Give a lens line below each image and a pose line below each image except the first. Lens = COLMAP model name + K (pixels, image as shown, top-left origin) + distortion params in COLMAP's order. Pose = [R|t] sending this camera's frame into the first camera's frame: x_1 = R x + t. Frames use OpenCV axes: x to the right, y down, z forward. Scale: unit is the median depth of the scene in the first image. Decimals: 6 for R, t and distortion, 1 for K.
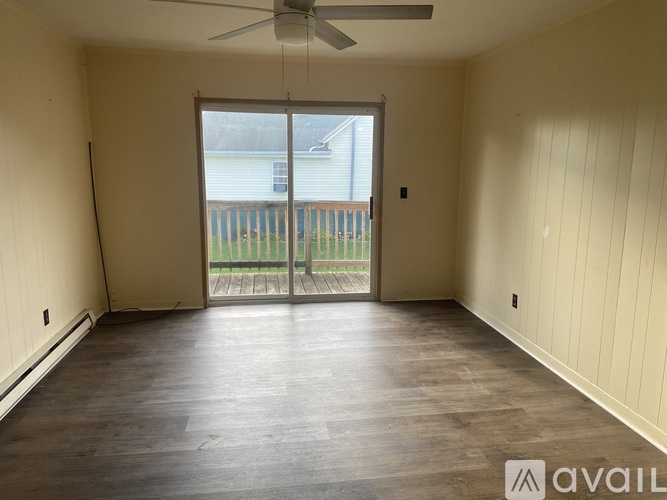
lens RADIAL K [[513.1, 0, 333.5], [0, 513.1, 250.0], [0, 0, 1]] dist [0.110361, -0.125898]
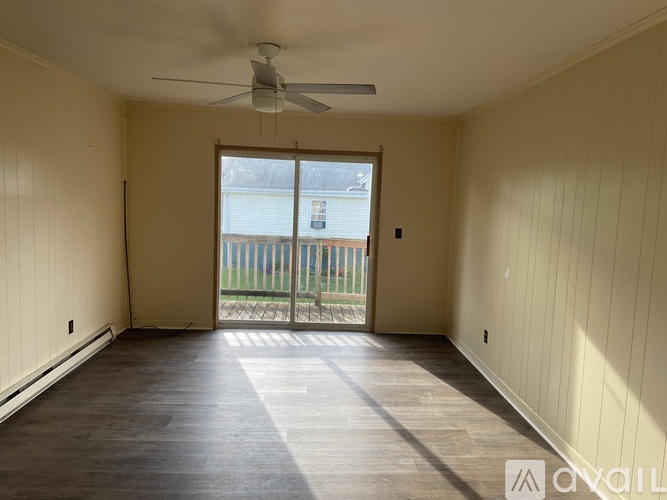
lens RADIAL K [[513.1, 0, 333.5], [0, 513.1, 250.0], [0, 0, 1]] dist [0.110361, -0.125898]
pose [[0.994913, 0.040899, -0.092067, 0.122889], [-0.047507, 0.996360, -0.070774, 0.009587], [0.088838, 0.074788, 0.993234, -0.114464]]
